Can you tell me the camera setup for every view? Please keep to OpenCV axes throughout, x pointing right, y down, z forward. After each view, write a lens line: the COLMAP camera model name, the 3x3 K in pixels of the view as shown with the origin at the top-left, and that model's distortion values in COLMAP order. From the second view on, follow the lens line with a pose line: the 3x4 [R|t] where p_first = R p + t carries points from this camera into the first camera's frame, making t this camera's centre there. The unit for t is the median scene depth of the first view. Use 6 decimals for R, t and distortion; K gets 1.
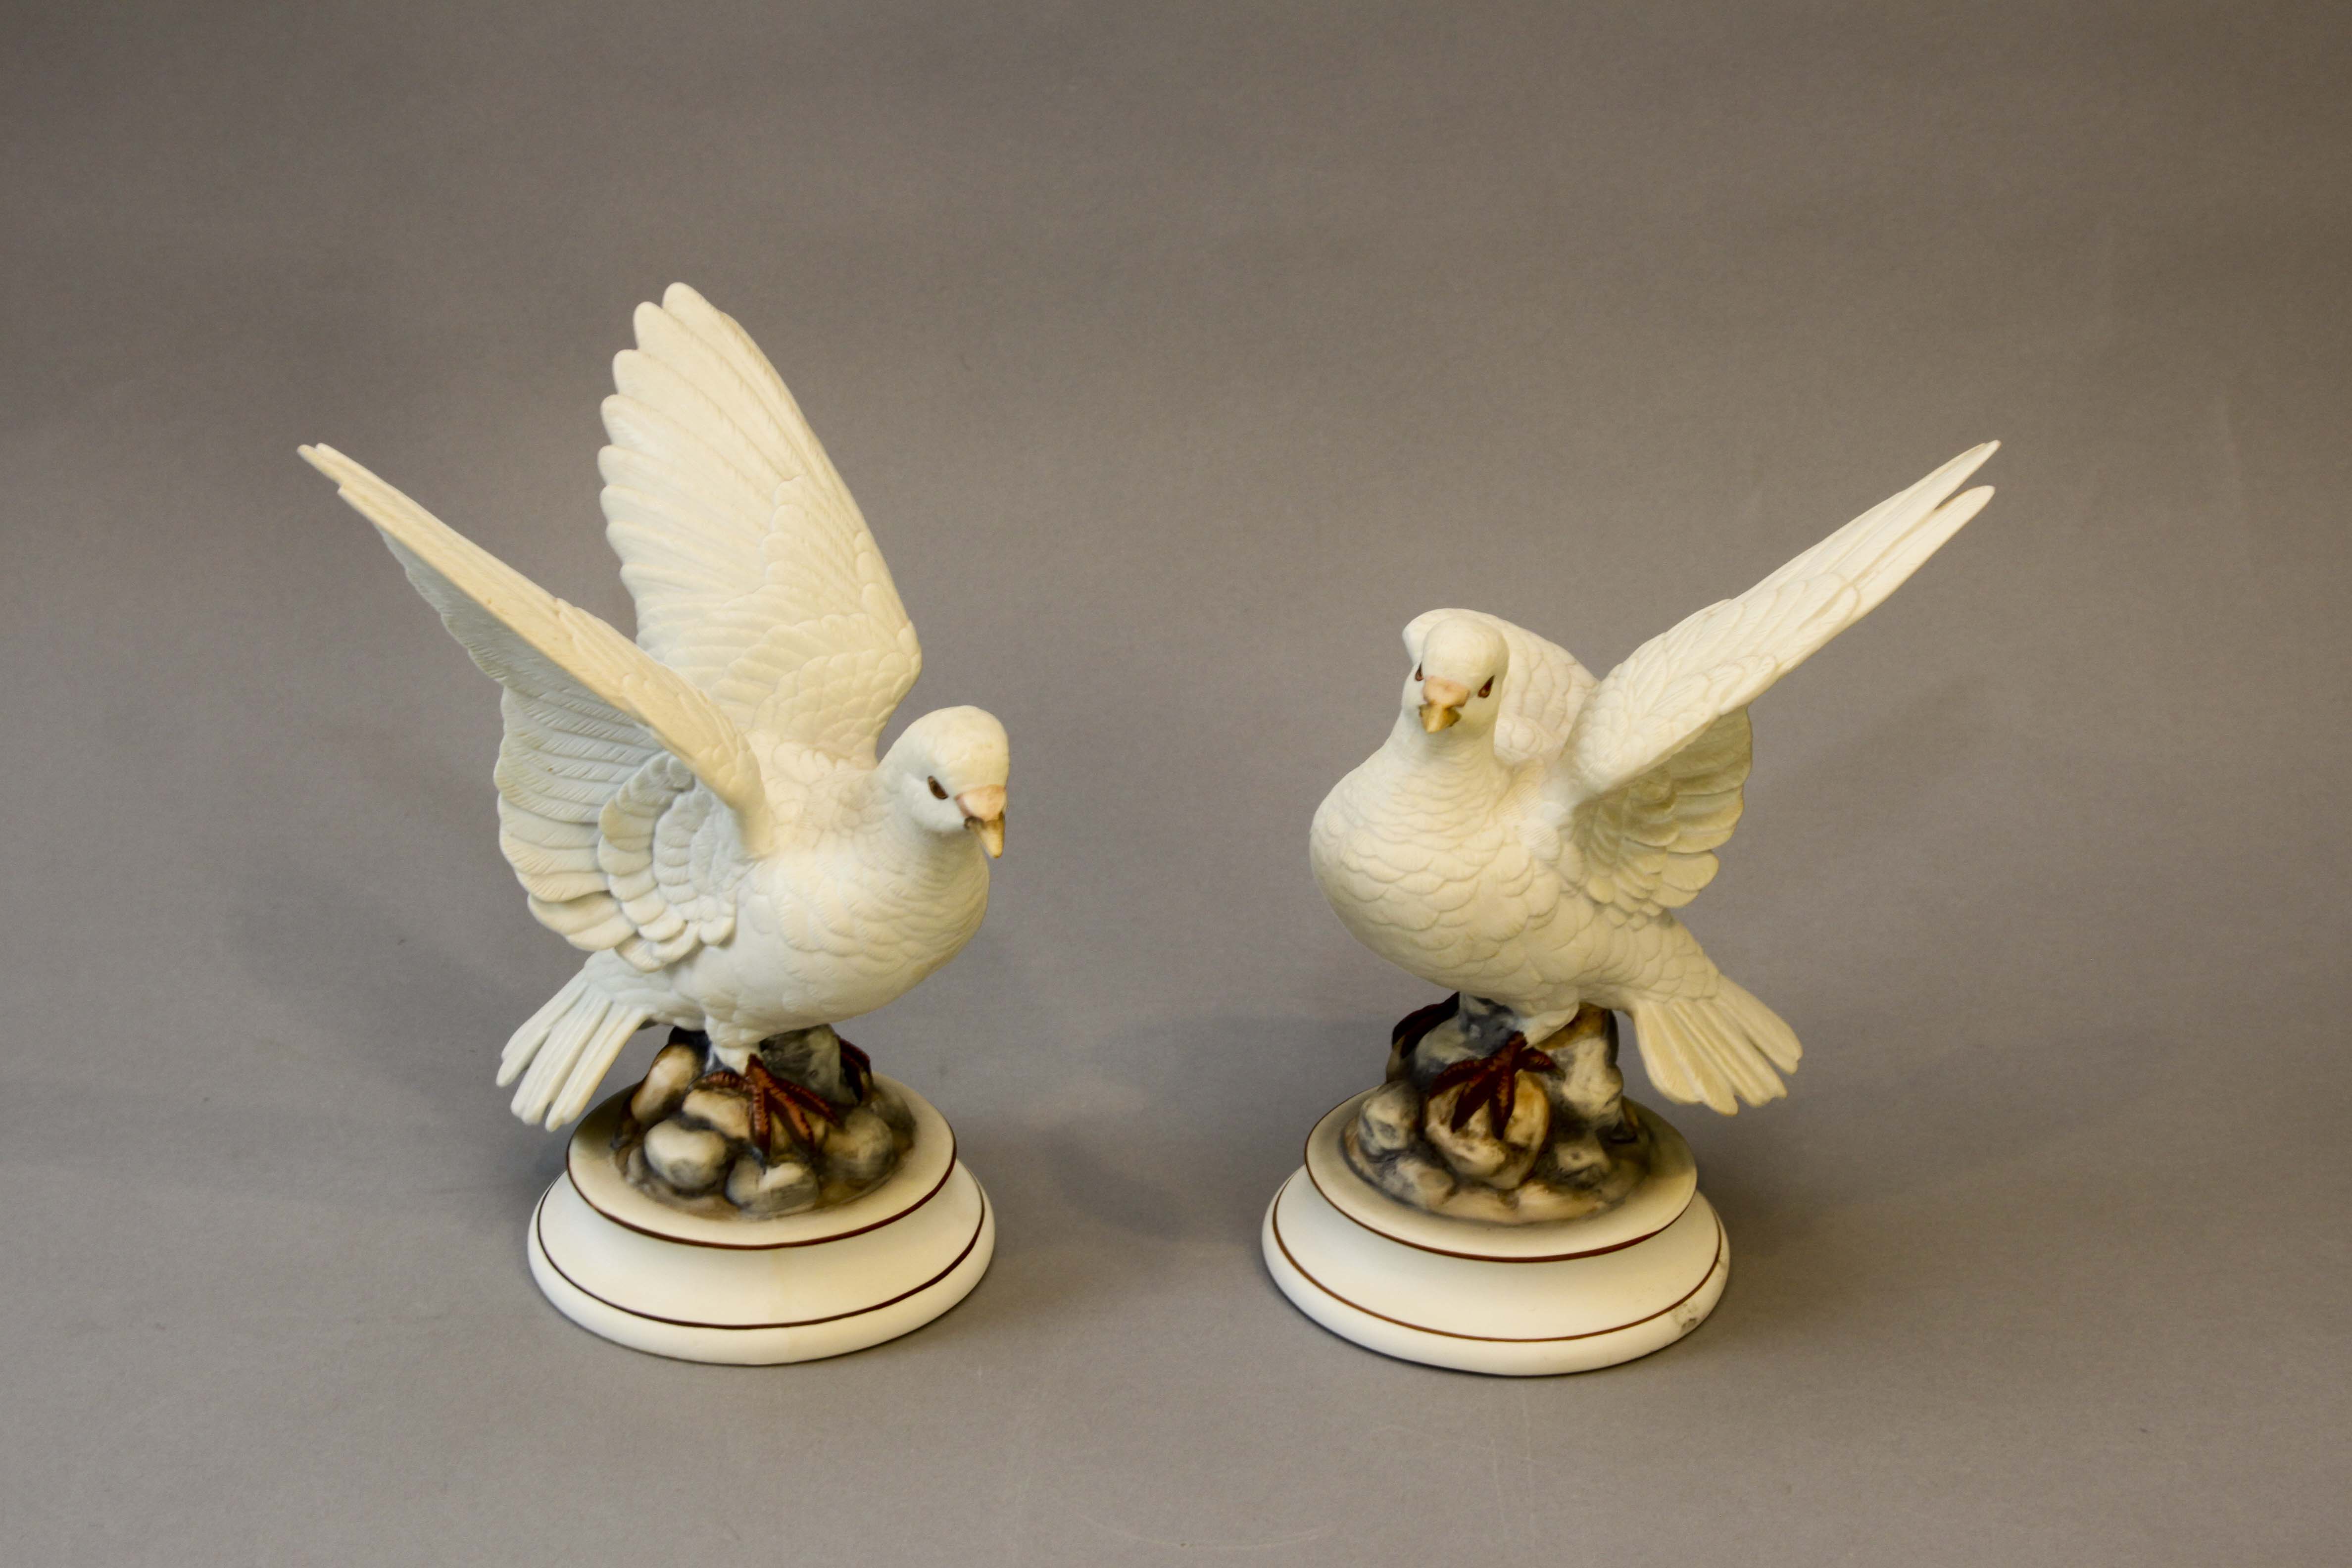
lens RADIAL K [[4301.0, 0, 1176.2], [0, 4301.0, 805.2], [0, 0, 1]] dist [0.061754, 0.000000]
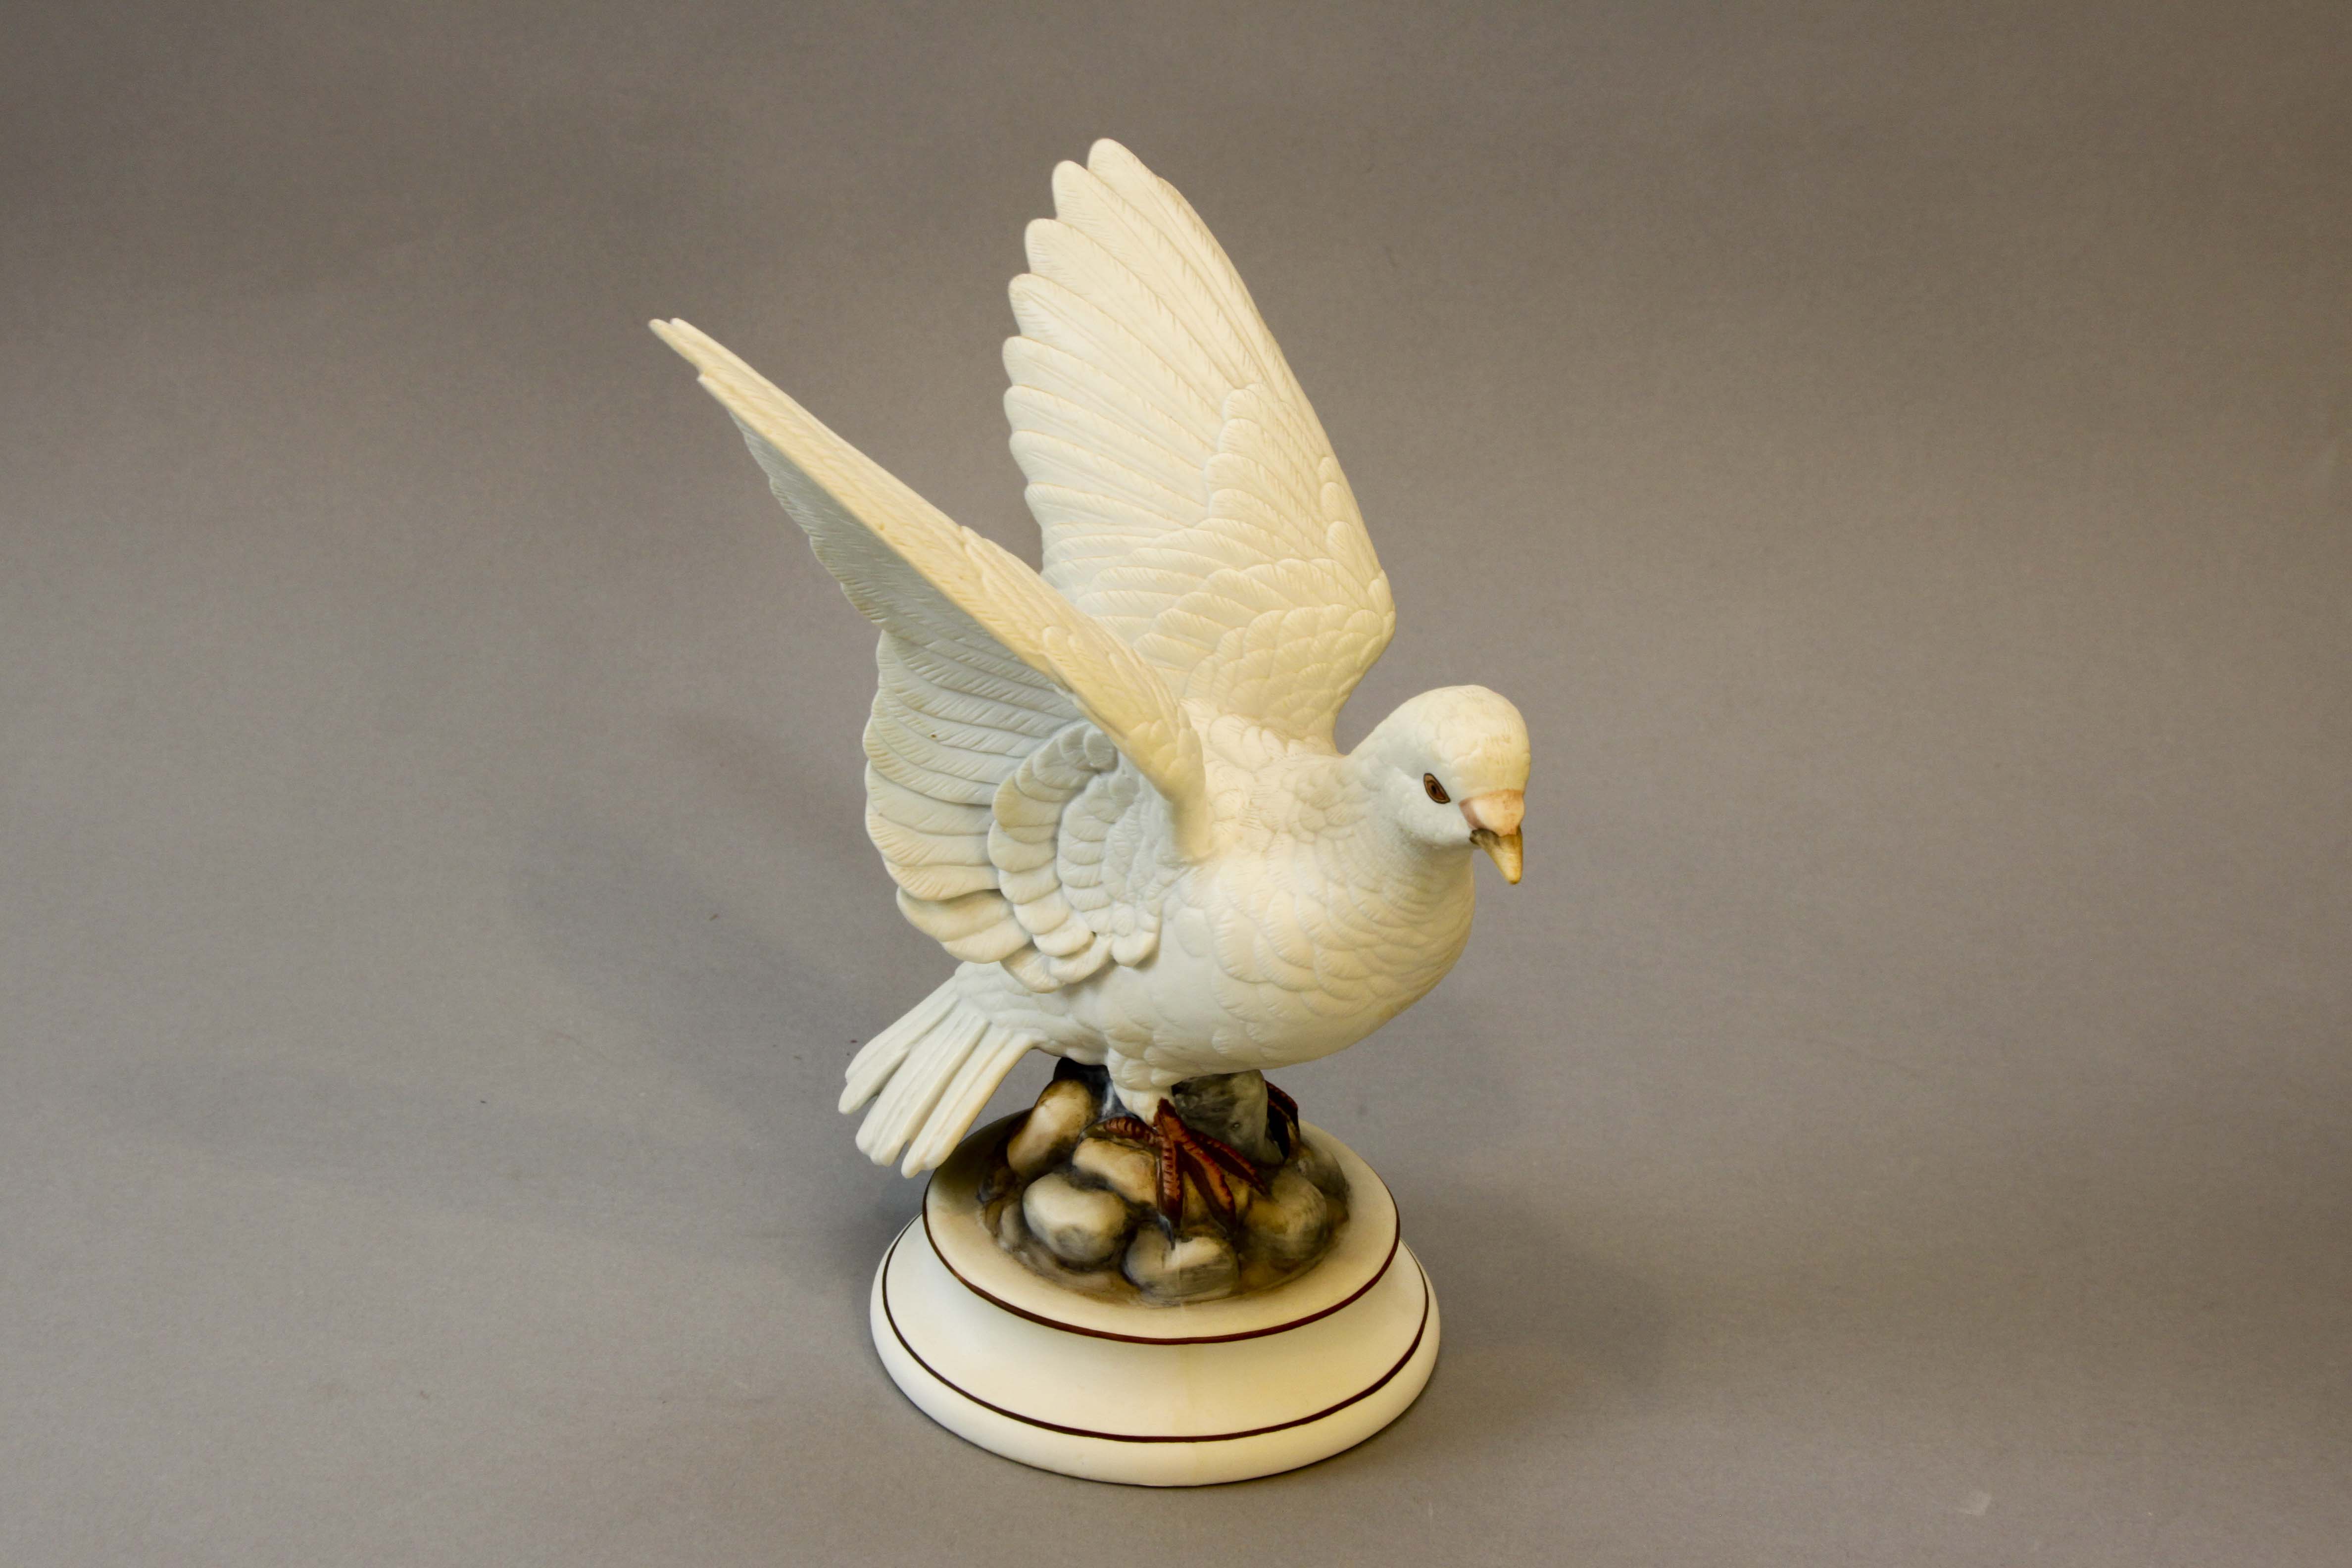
lens RADIAL K [[4301.0, 0, 1173.6], [0, 4301.0, 806.7], [0, 0, 1]] dist [0.061754, 0.000000]
pose [[0.997641, 0.047730, -0.049338, -0.059611], [-0.046764, 0.998695, 0.020551, -0.013527], [0.050254, -0.018195, 0.998571, 0.197381]]
